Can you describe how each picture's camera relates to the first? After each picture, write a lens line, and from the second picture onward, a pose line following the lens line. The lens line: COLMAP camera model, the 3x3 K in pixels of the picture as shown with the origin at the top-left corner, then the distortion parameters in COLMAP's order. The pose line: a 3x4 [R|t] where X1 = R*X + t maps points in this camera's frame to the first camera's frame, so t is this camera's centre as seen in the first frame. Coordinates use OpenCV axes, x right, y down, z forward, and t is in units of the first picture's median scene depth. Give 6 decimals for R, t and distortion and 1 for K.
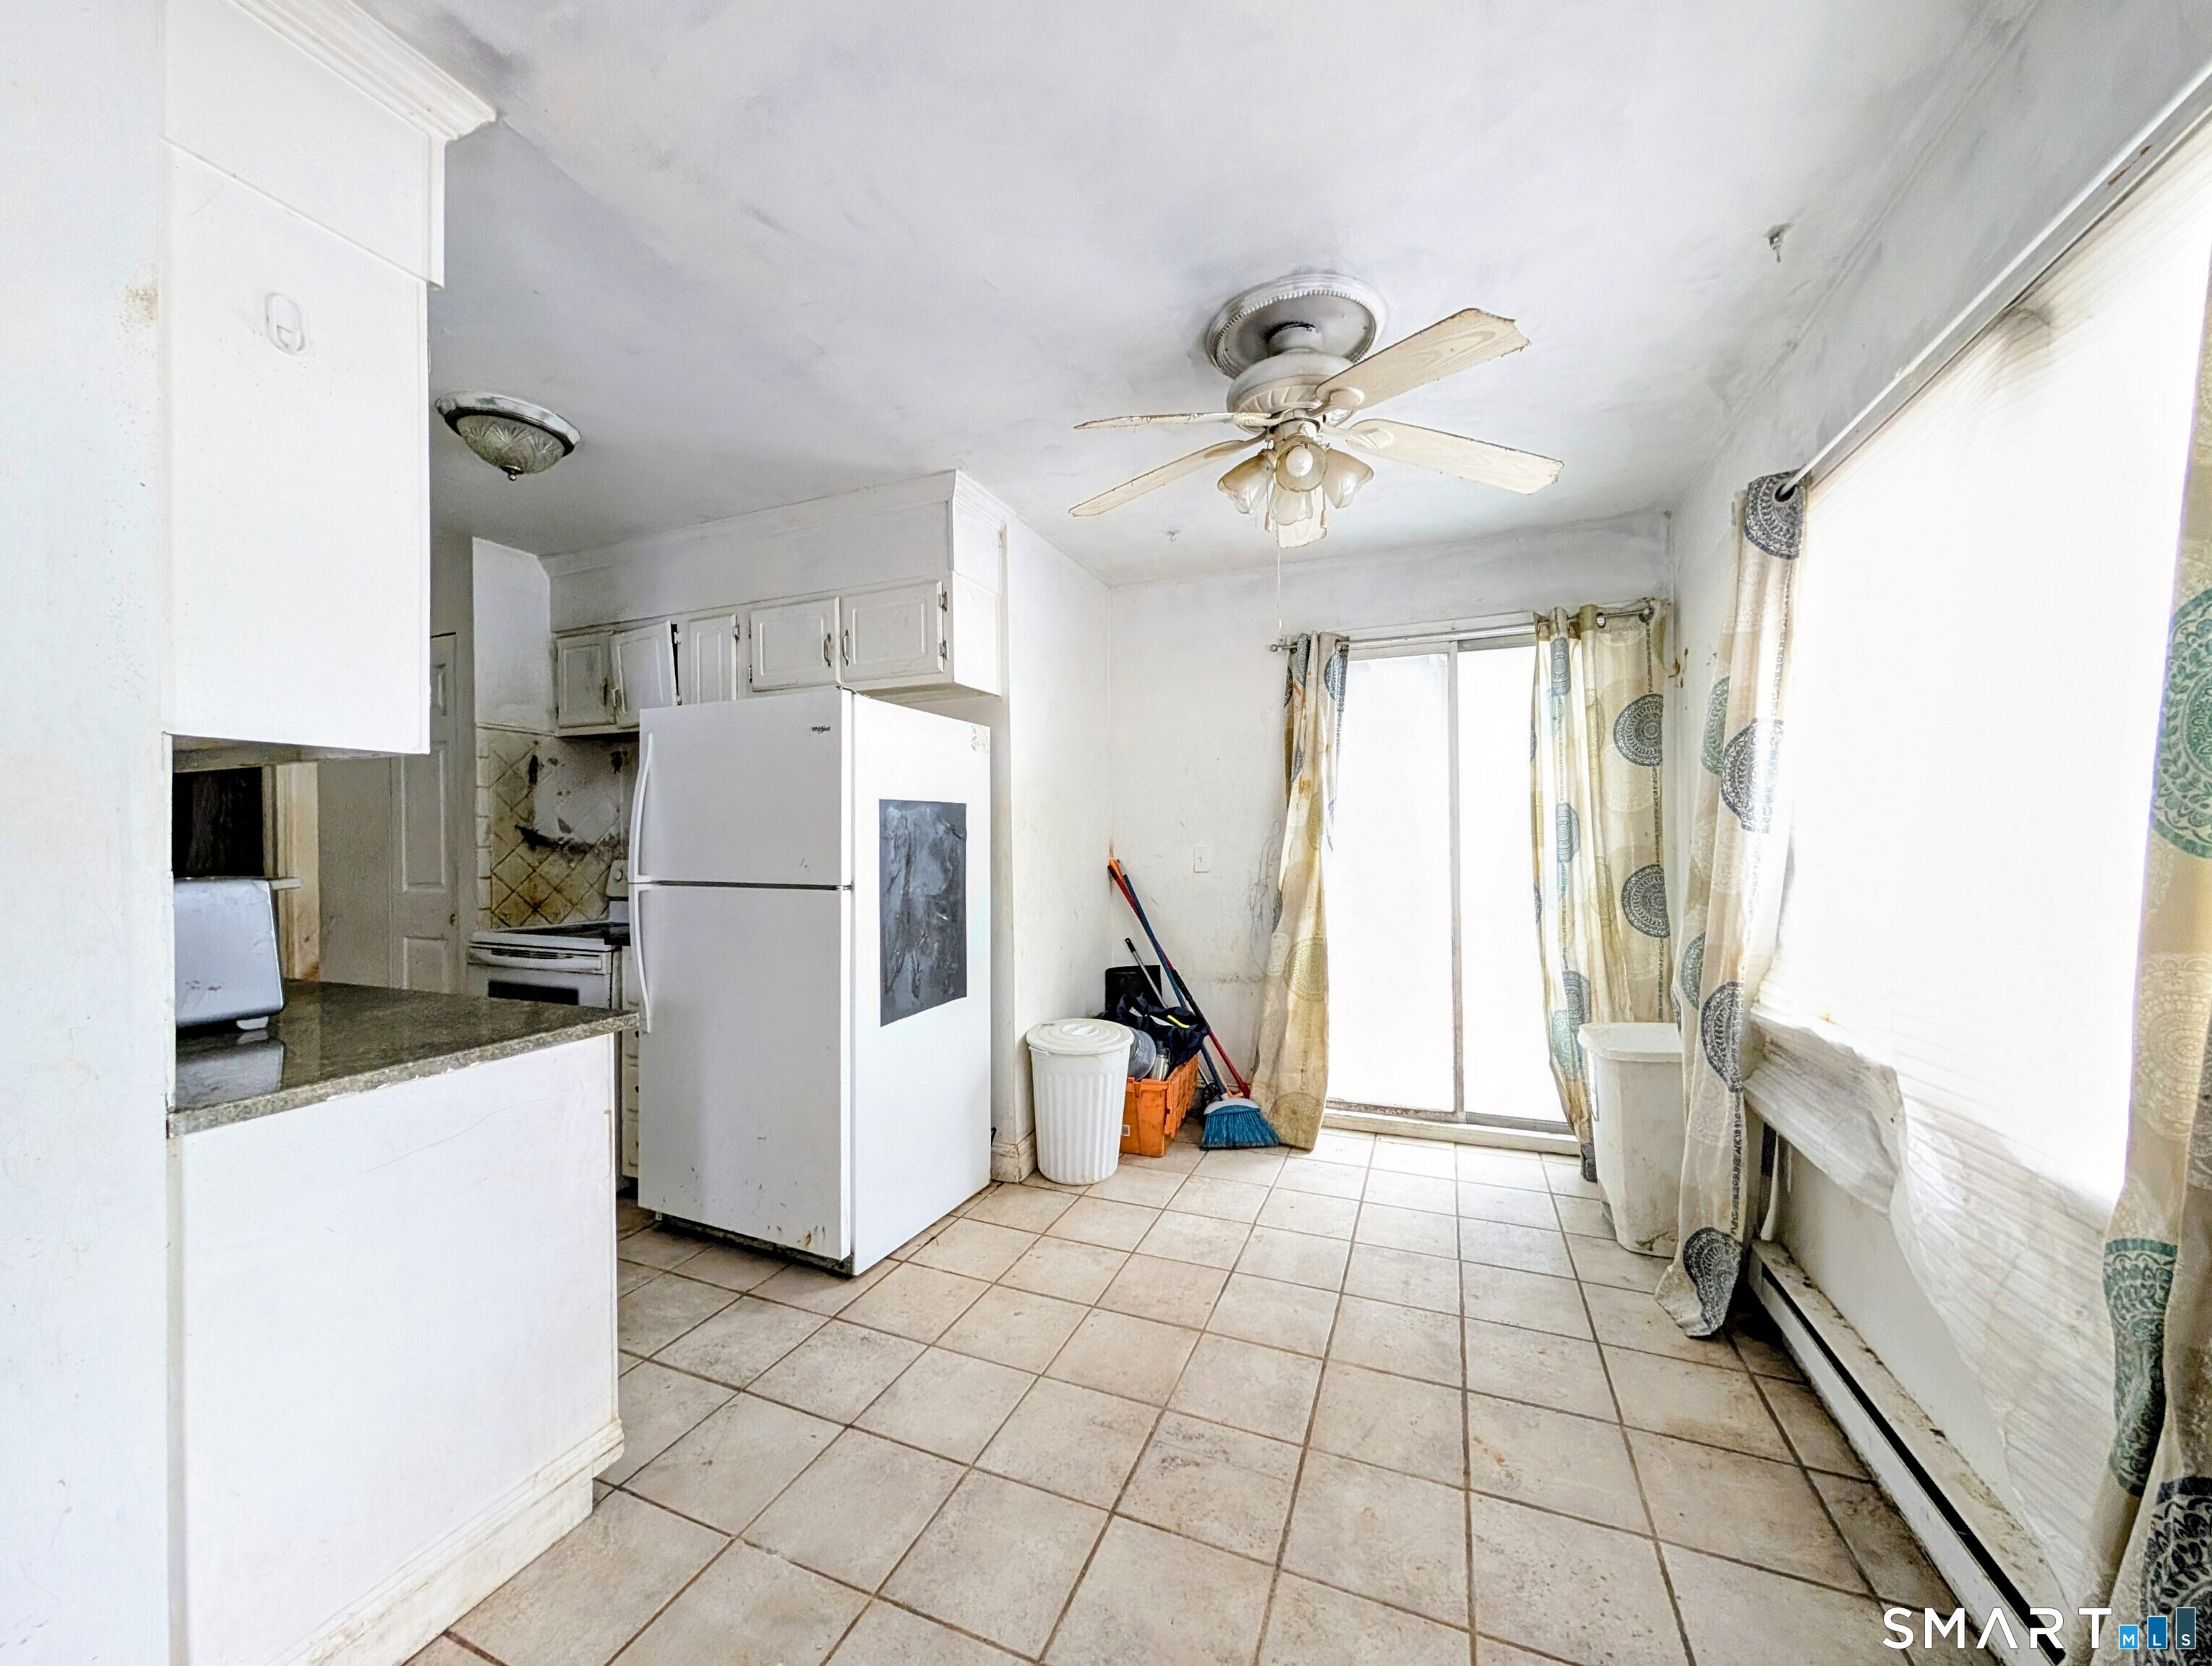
lens RADIAL K [[820.4, 0, 1107.1], [0, 820.4, 839.2], [0, 0, 1]] dist [-0.000215, -0.000089]
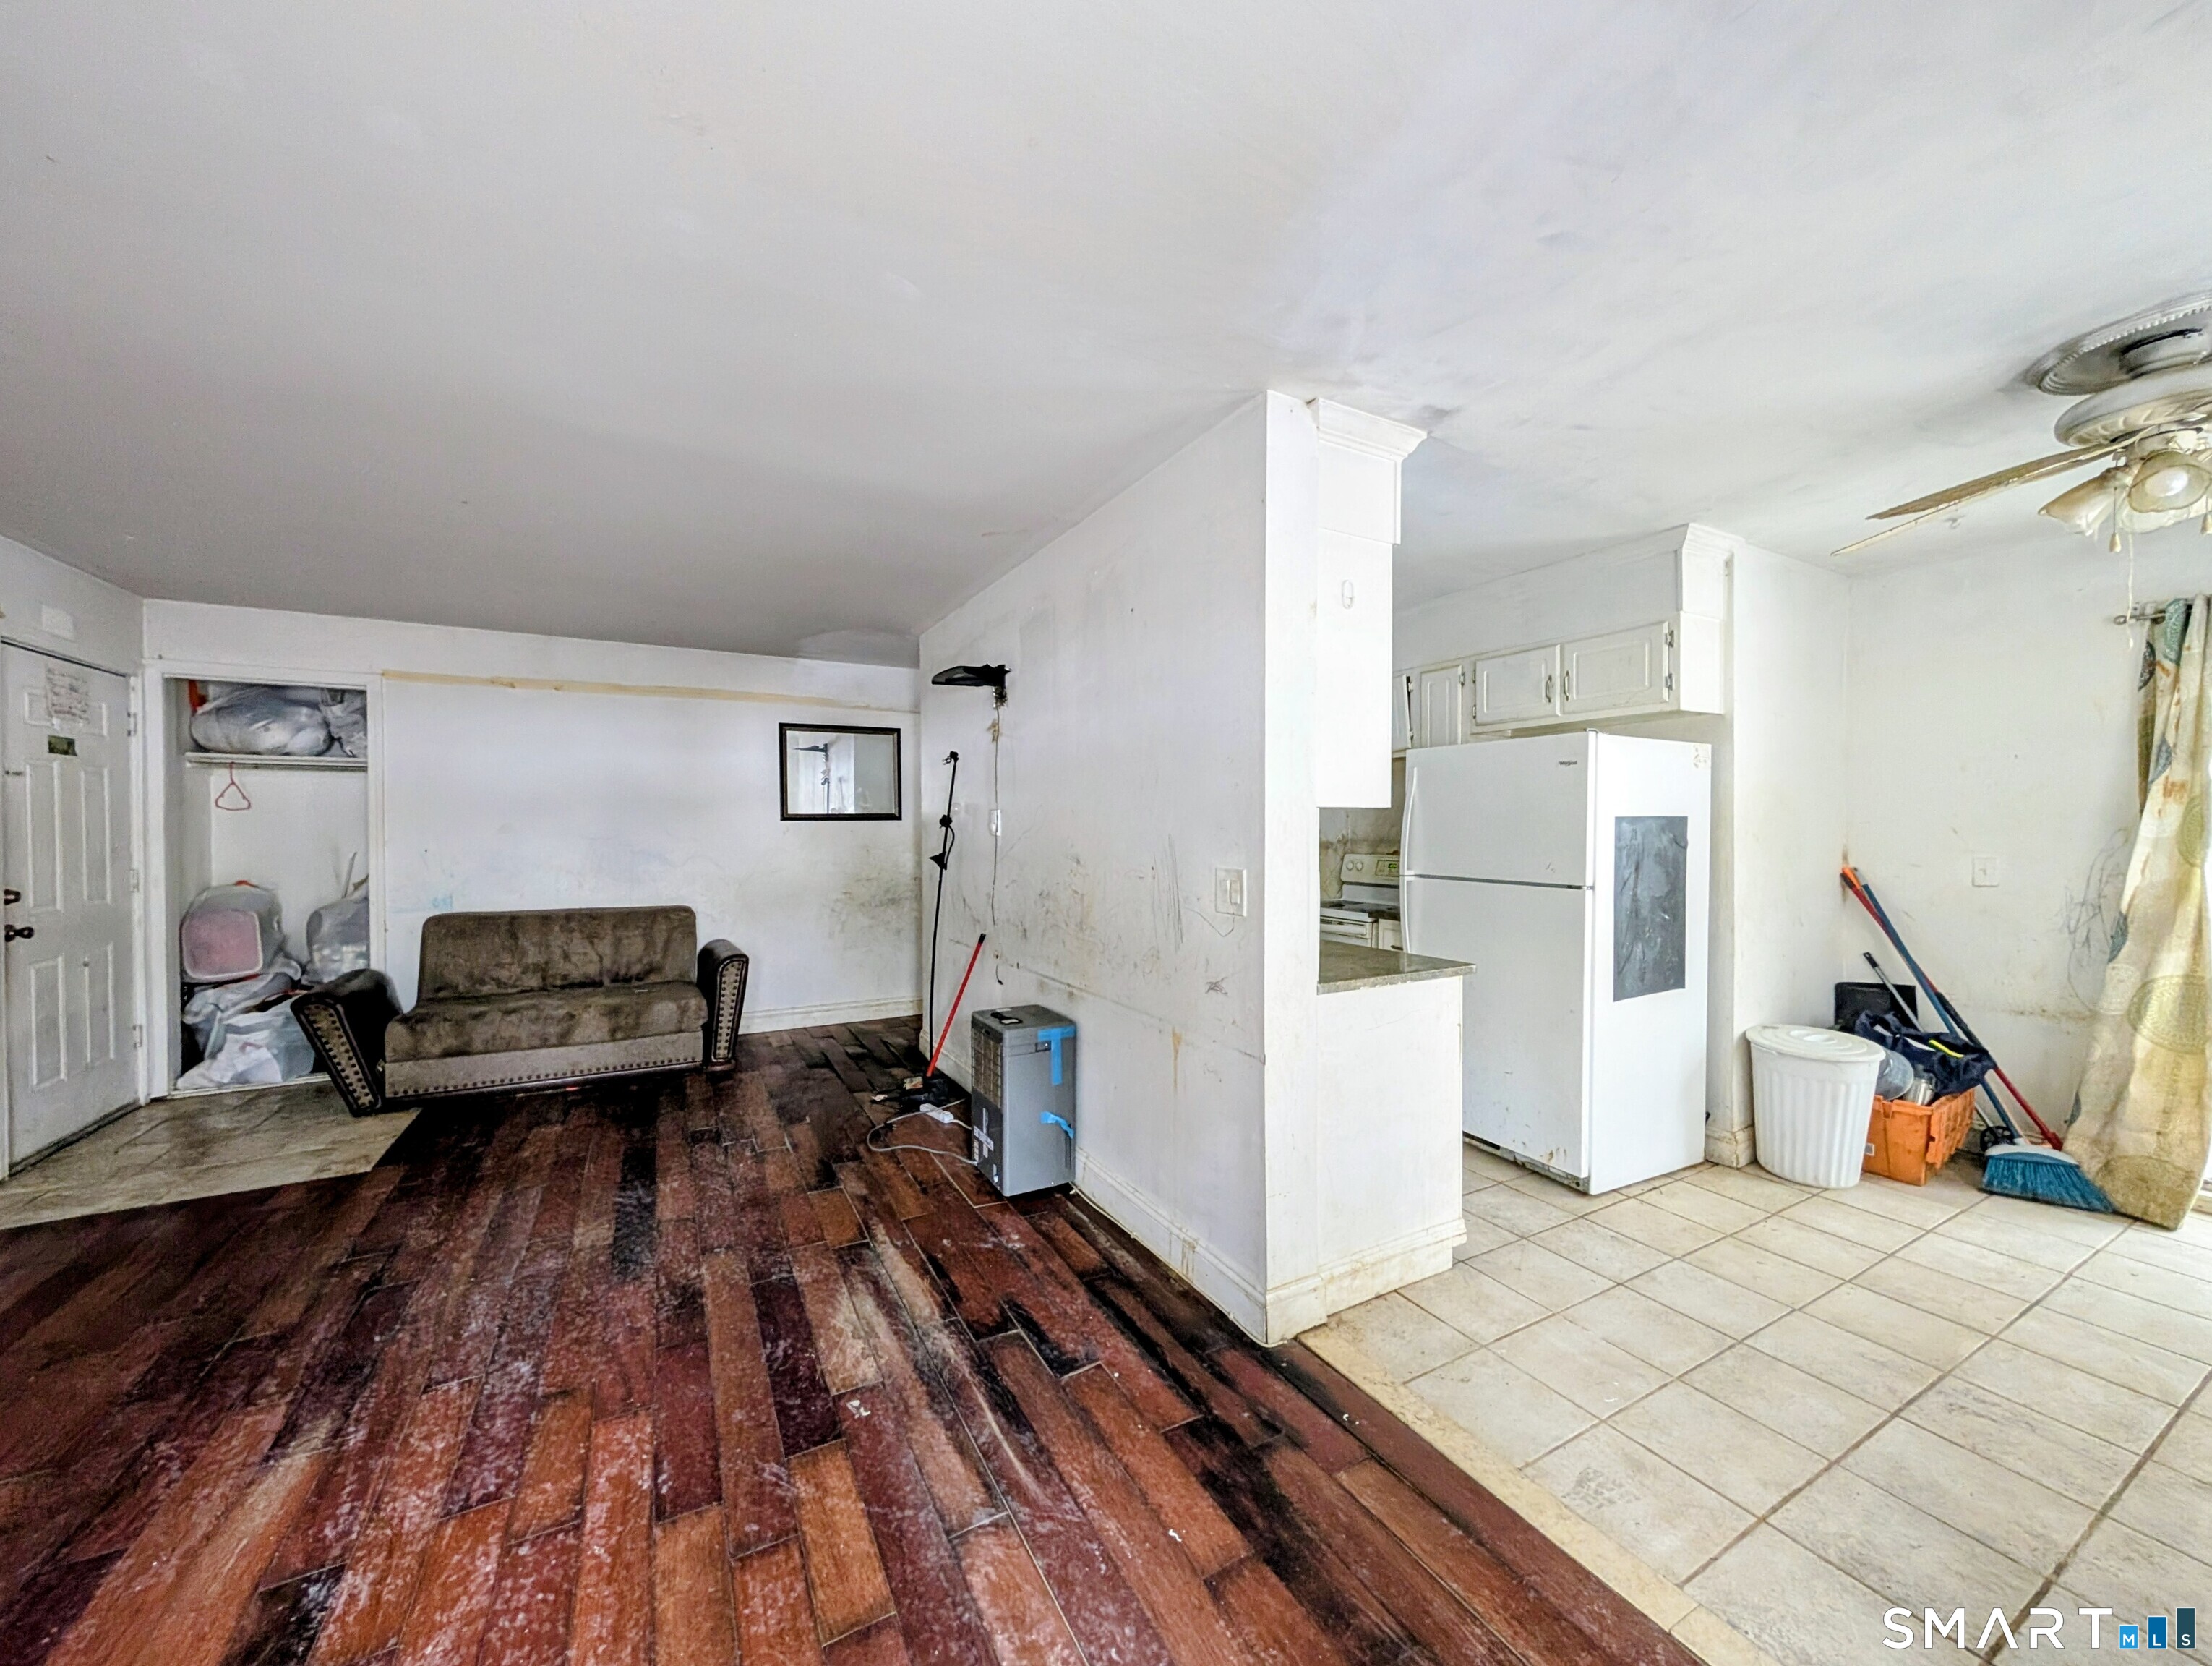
lens RADIAL K [[824.8, 0, 1102.1], [0, 824.8, 838.8], [0, 0, 1]] dist [-0.000035, -0.000107]
pose [[0.773595, 0.016355, -0.633469, -0.075244], [-0.004842, 0.999790, 0.019901, -0.030416], [0.633661, -0.012328, 0.773512, -0.364107]]
